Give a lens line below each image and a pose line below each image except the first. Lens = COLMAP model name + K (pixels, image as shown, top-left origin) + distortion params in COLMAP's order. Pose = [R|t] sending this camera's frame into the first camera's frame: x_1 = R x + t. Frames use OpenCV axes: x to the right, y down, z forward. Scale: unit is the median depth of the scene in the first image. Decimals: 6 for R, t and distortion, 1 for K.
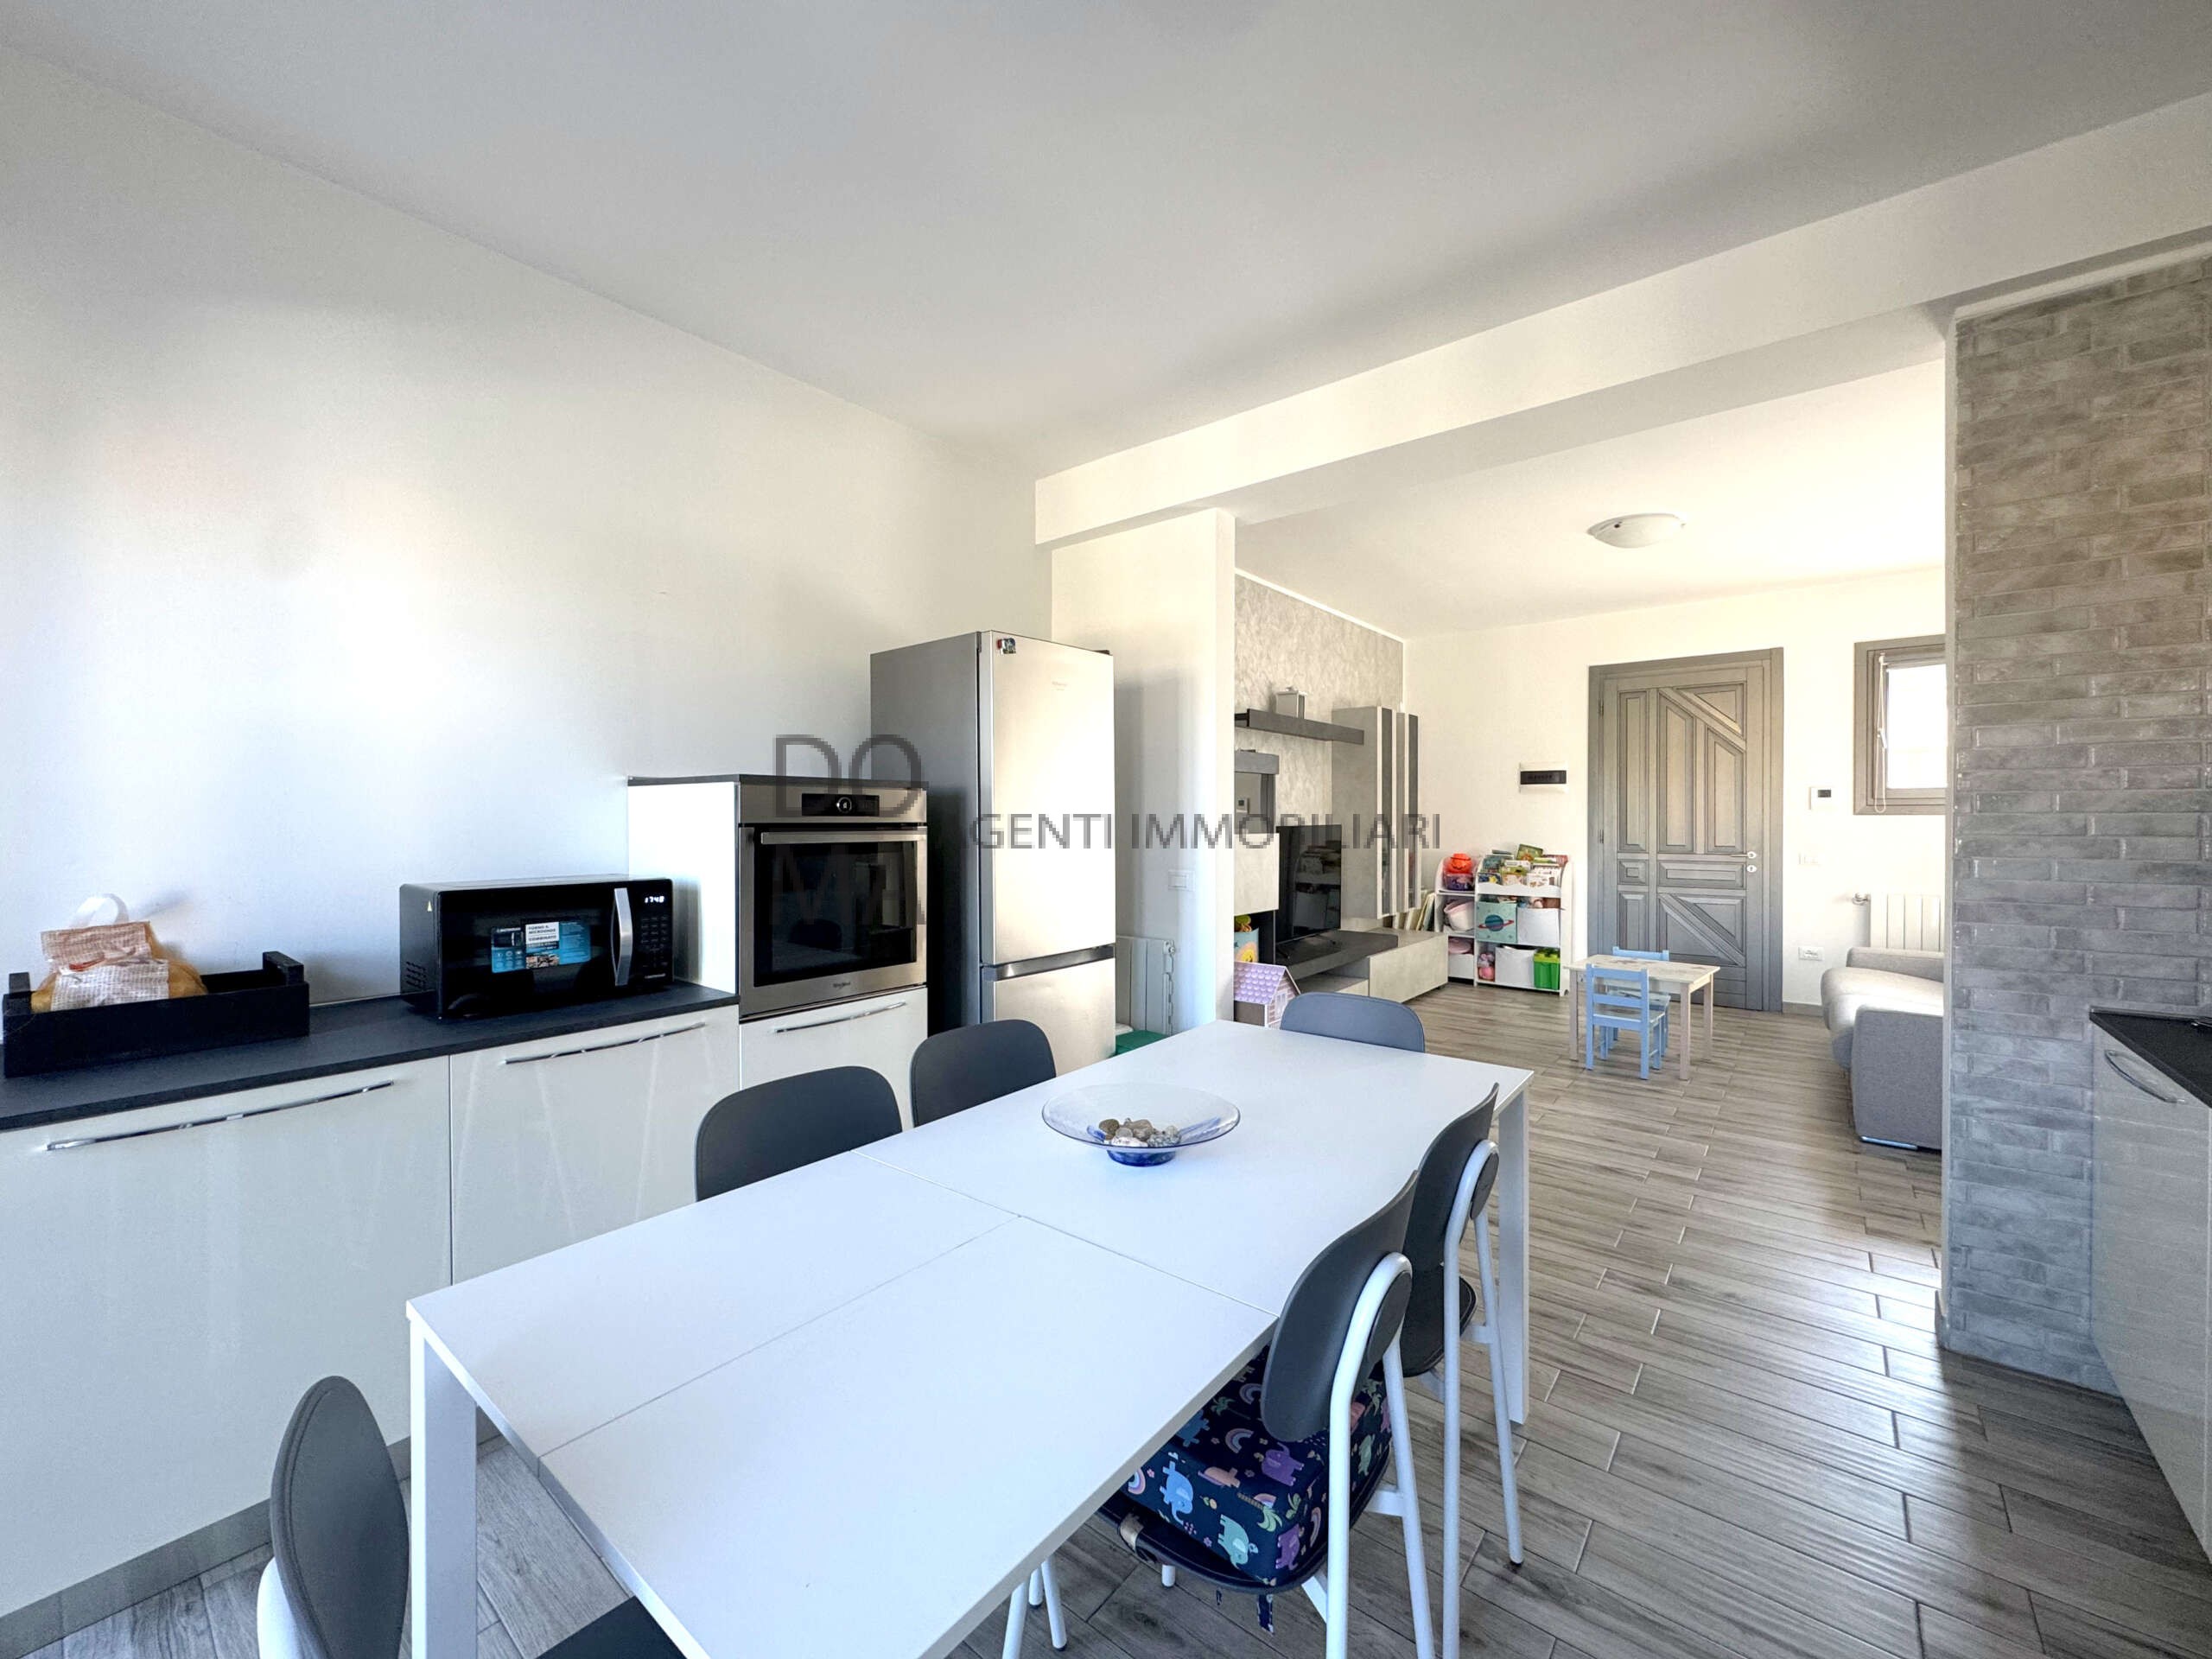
lens RADIAL K [[879.1, 0, 1100.1], [0, 879.1, 824.5], [0, 0, 1]] dist [-0.000543, -0.000275]
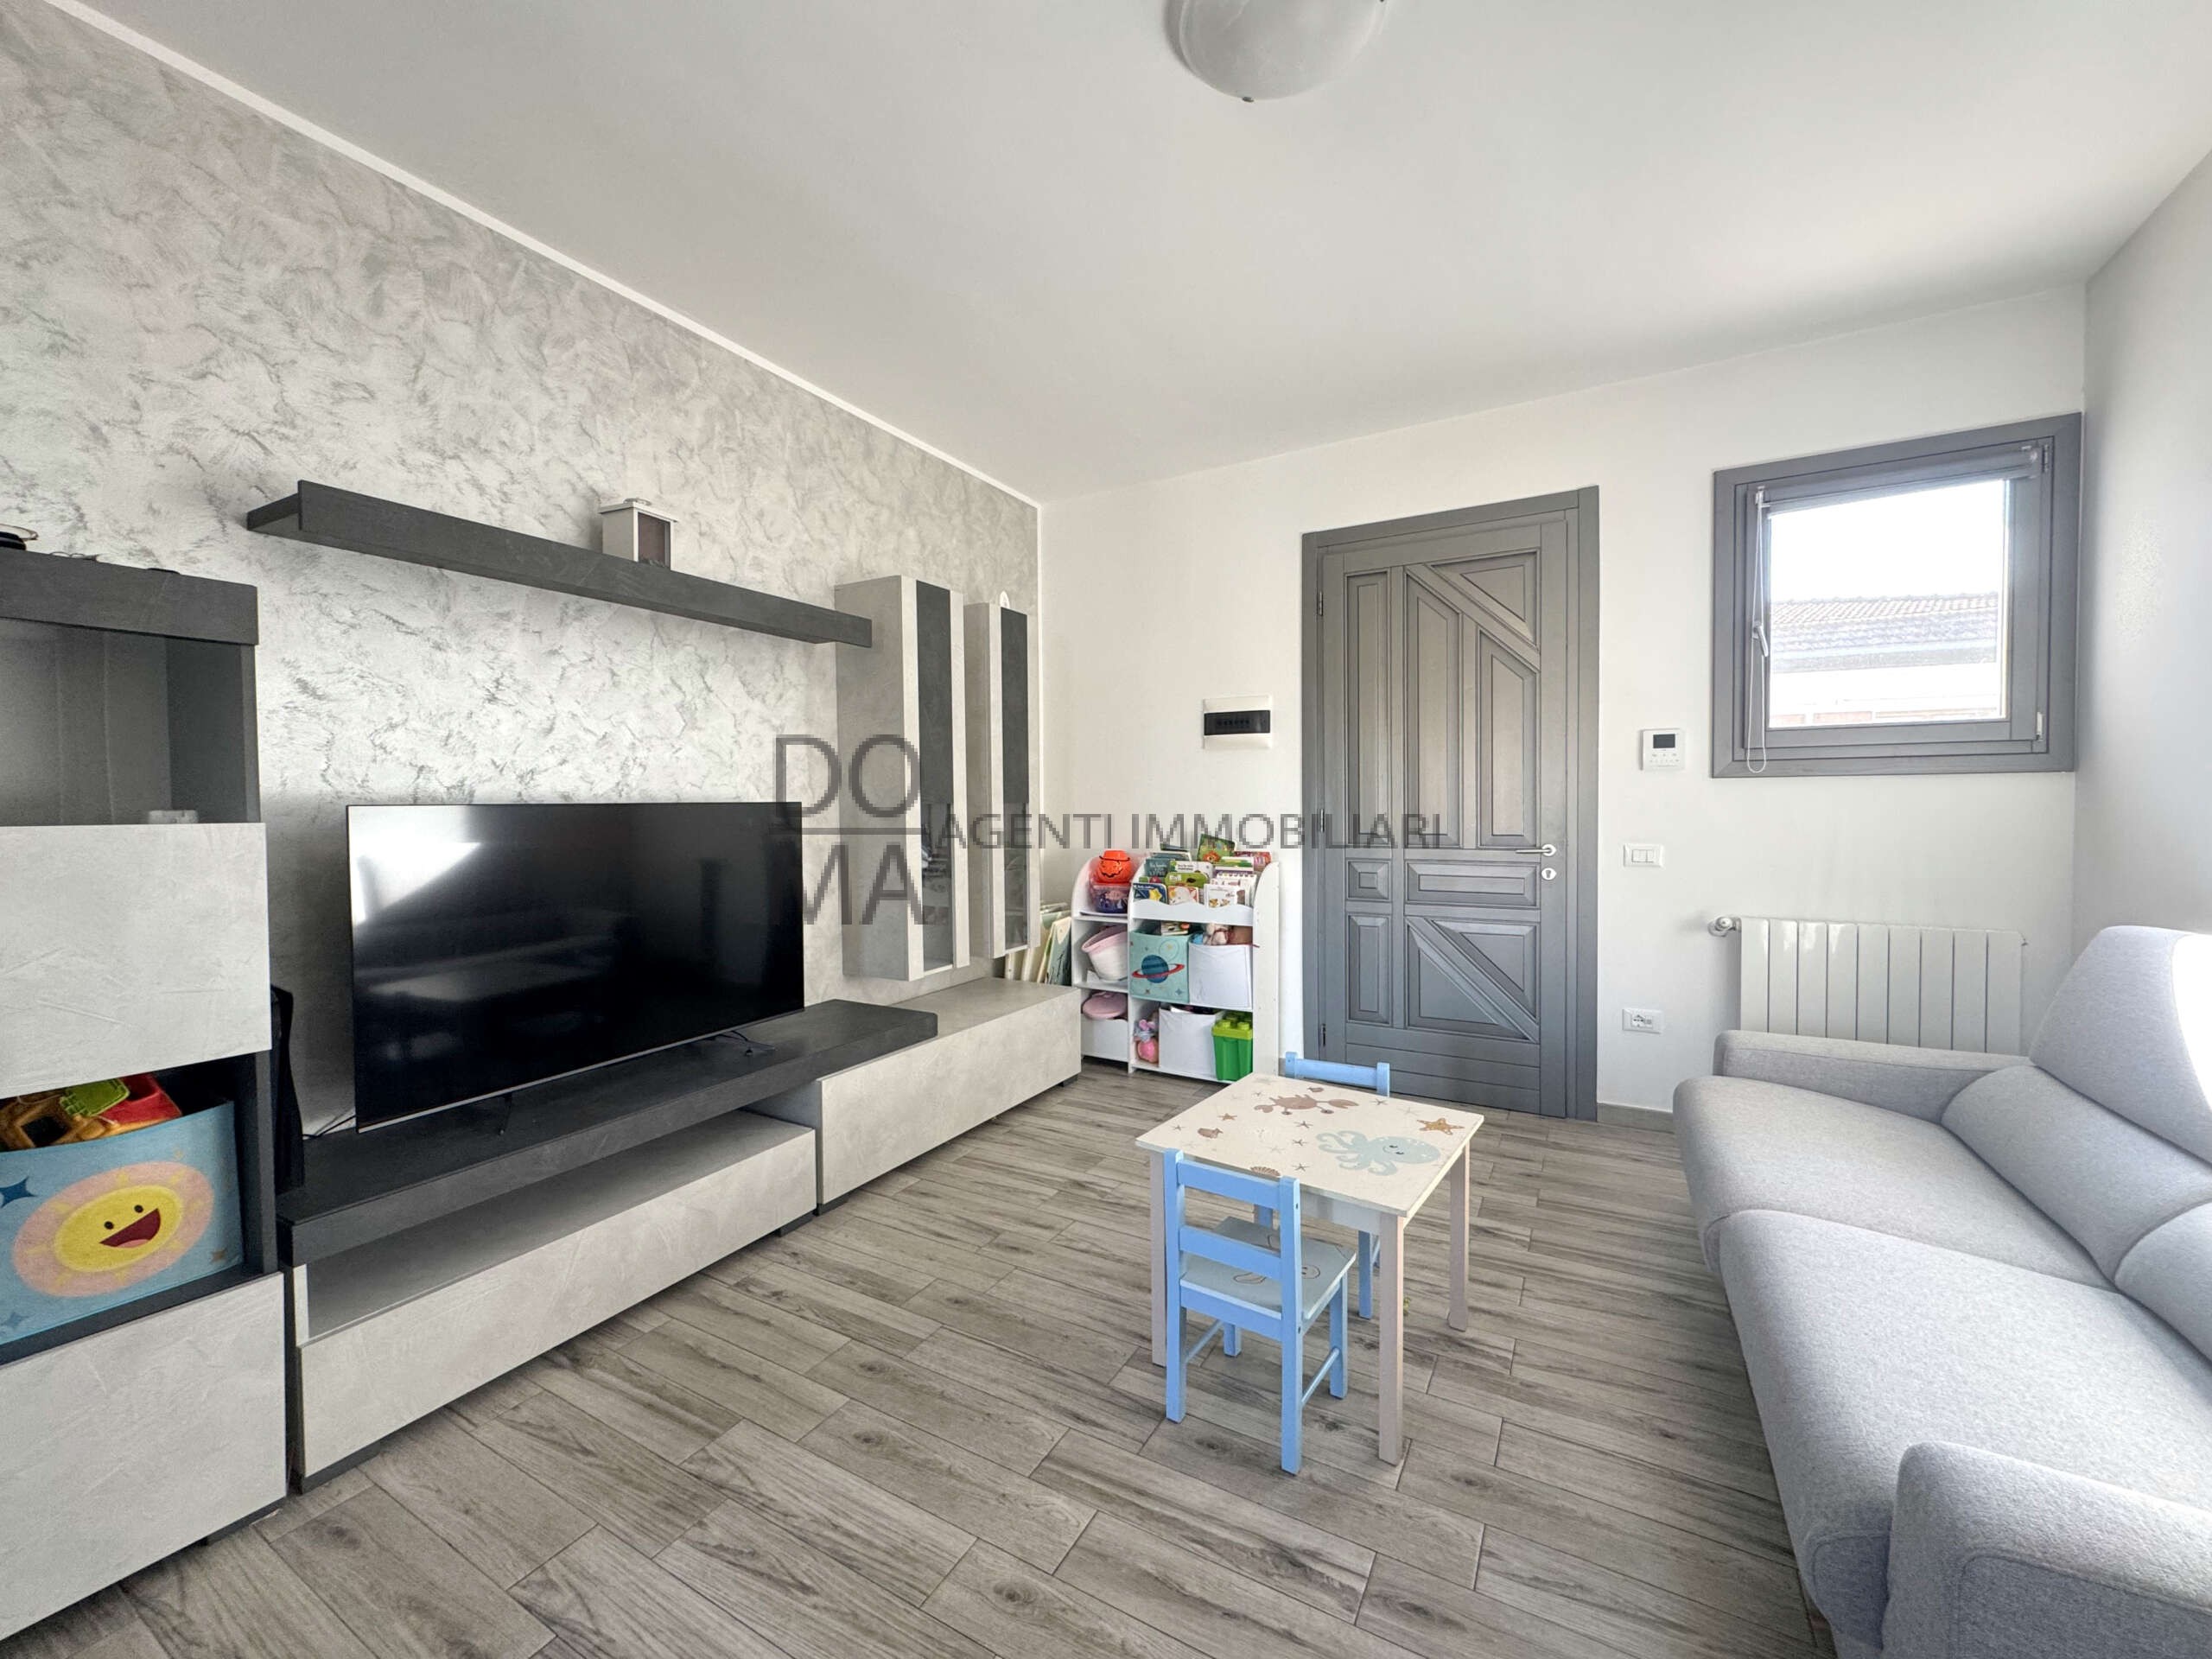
lens RADIAL K [[888.6, 0, 1098.3], [0, 888.6, 823.7], [0, 0, 1]] dist [-0.001643, -0.000035]
pose [[0.986259, -0.011118, 0.164830, 0.367071], [0.008577, 0.999833, 0.016116, 0.005851], [-0.164982, -0.014481, 0.986190, 0.491842]]
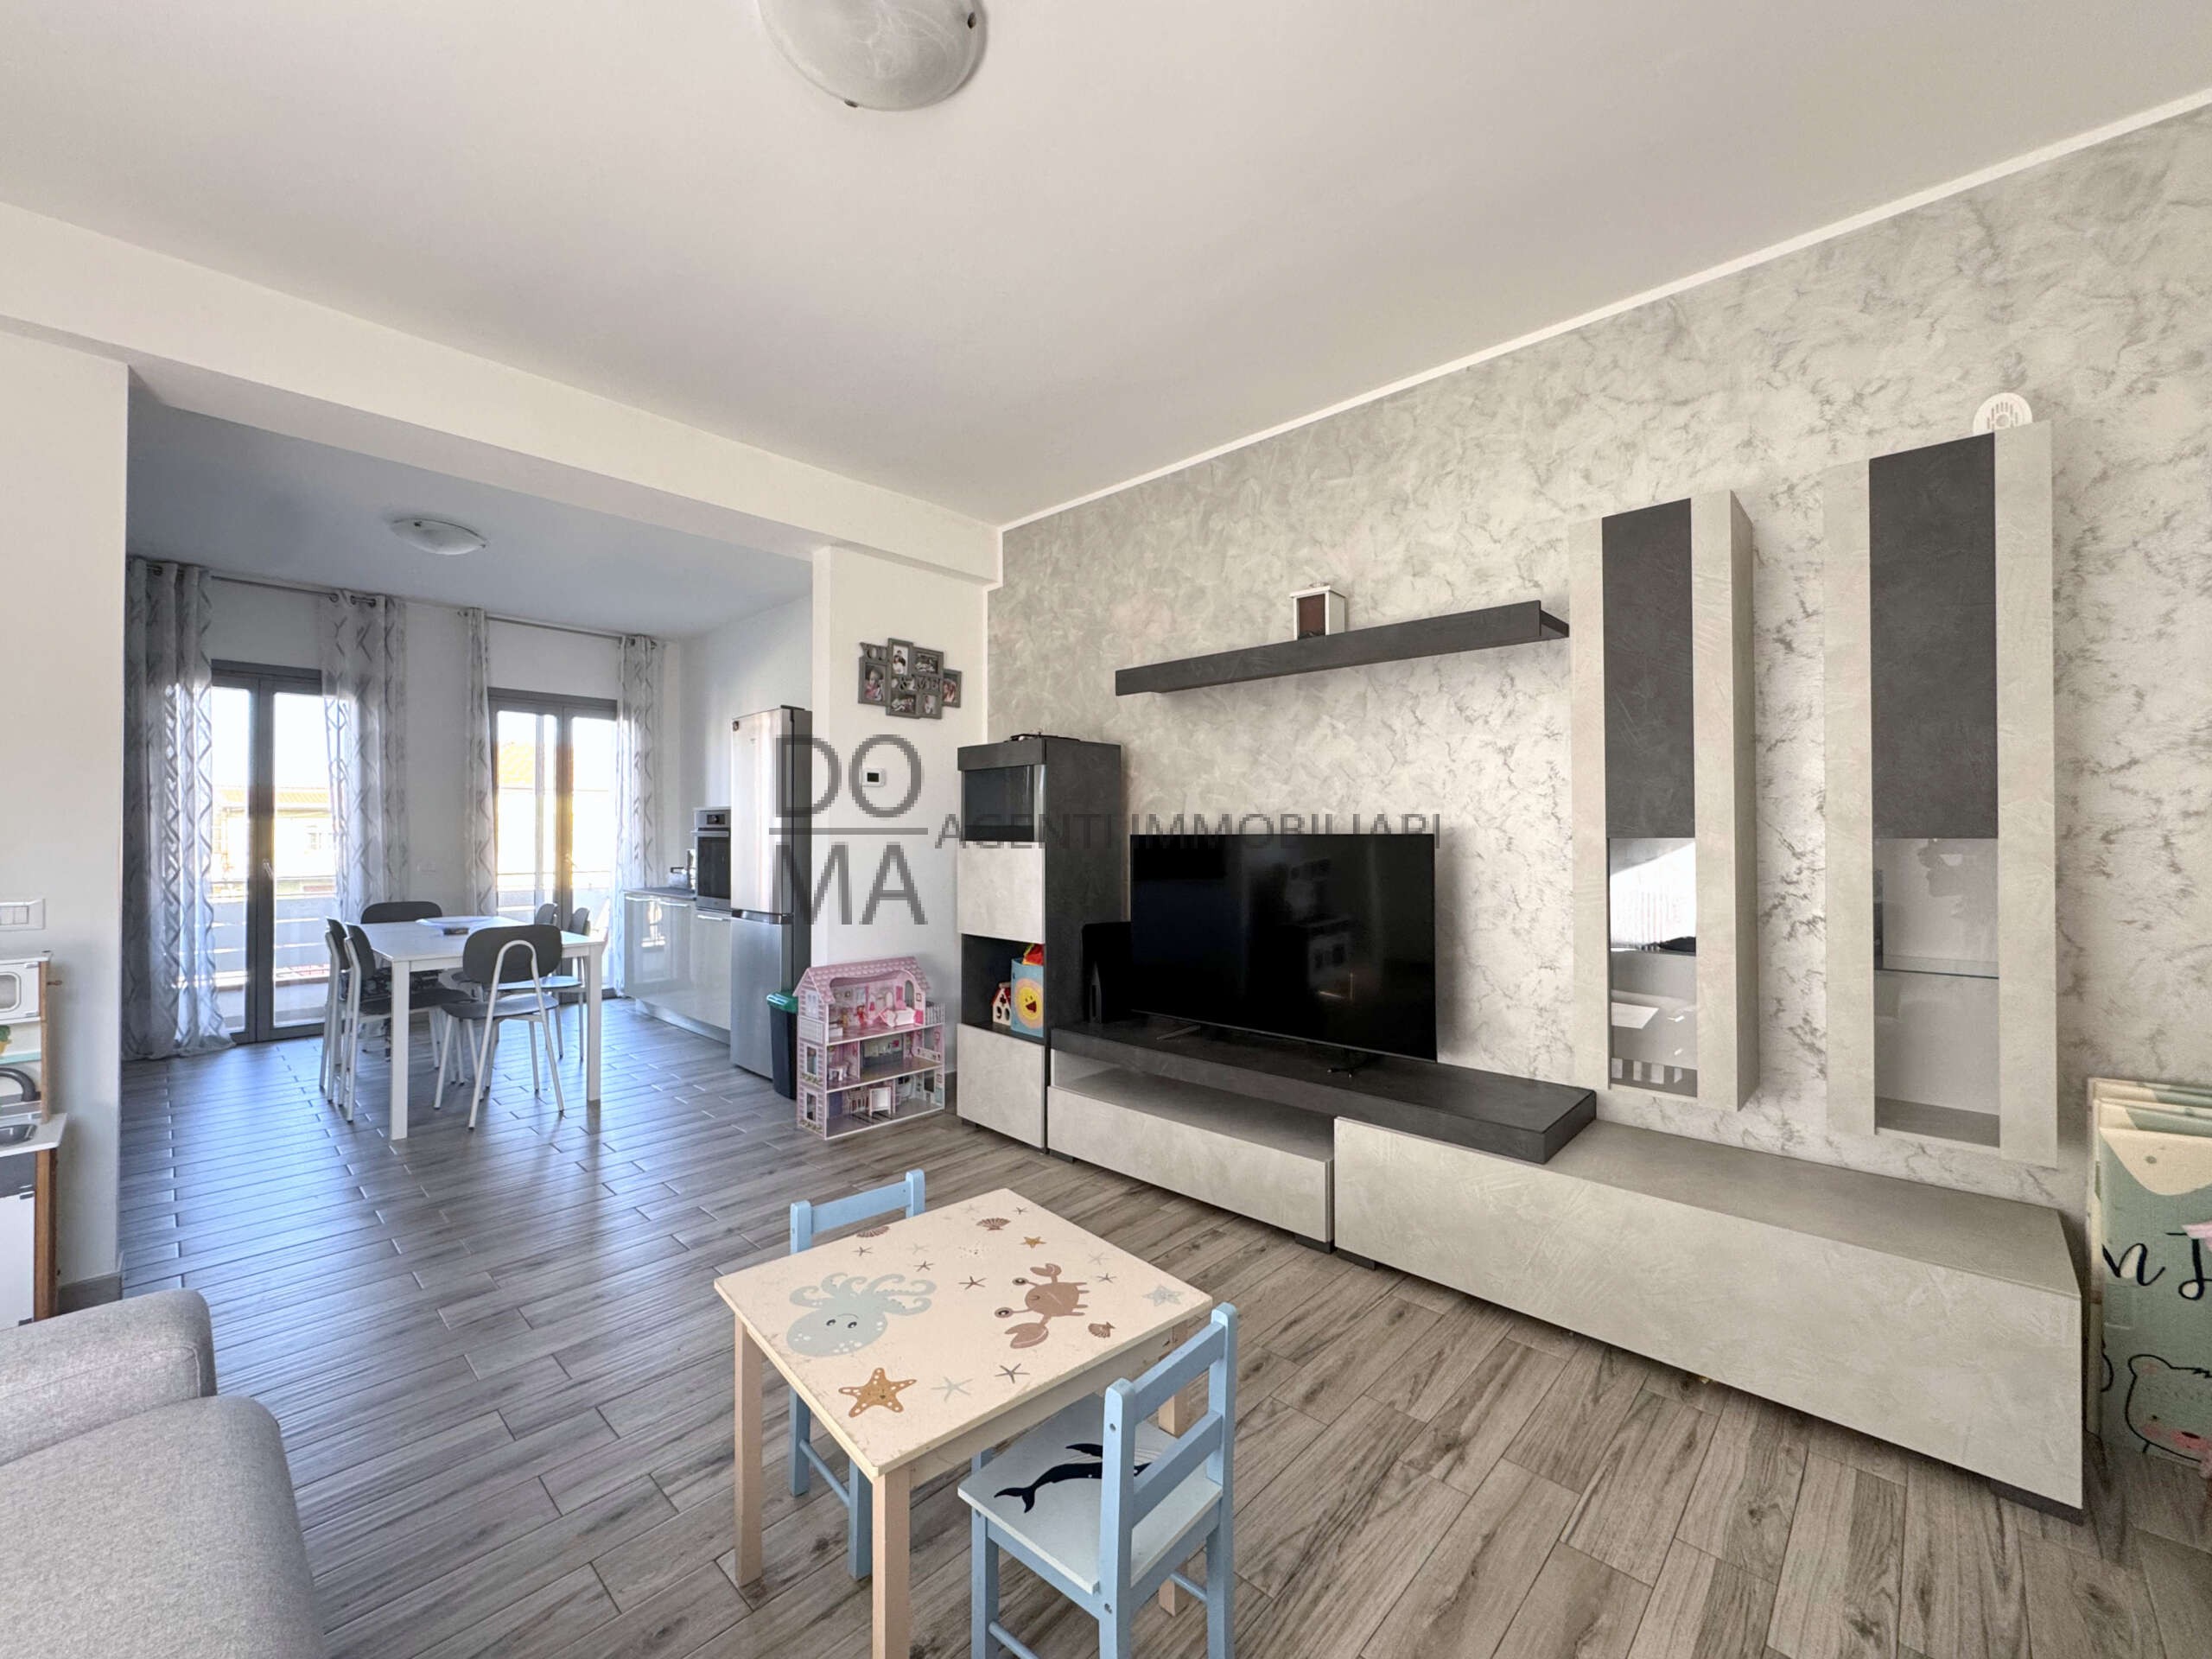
lens RADIAL K [[890.1, 0, 1102.2], [0, 890.1, 826.5], [0, 0, 1]] dist [-0.000487, 0.000049]
pose [[-0.071044, -0.006410, -0.997453, 0.764223], [-0.008735, 0.999945, -0.005803, 0.000424], [0.997435, 0.008301, -0.071096, 0.883232]]
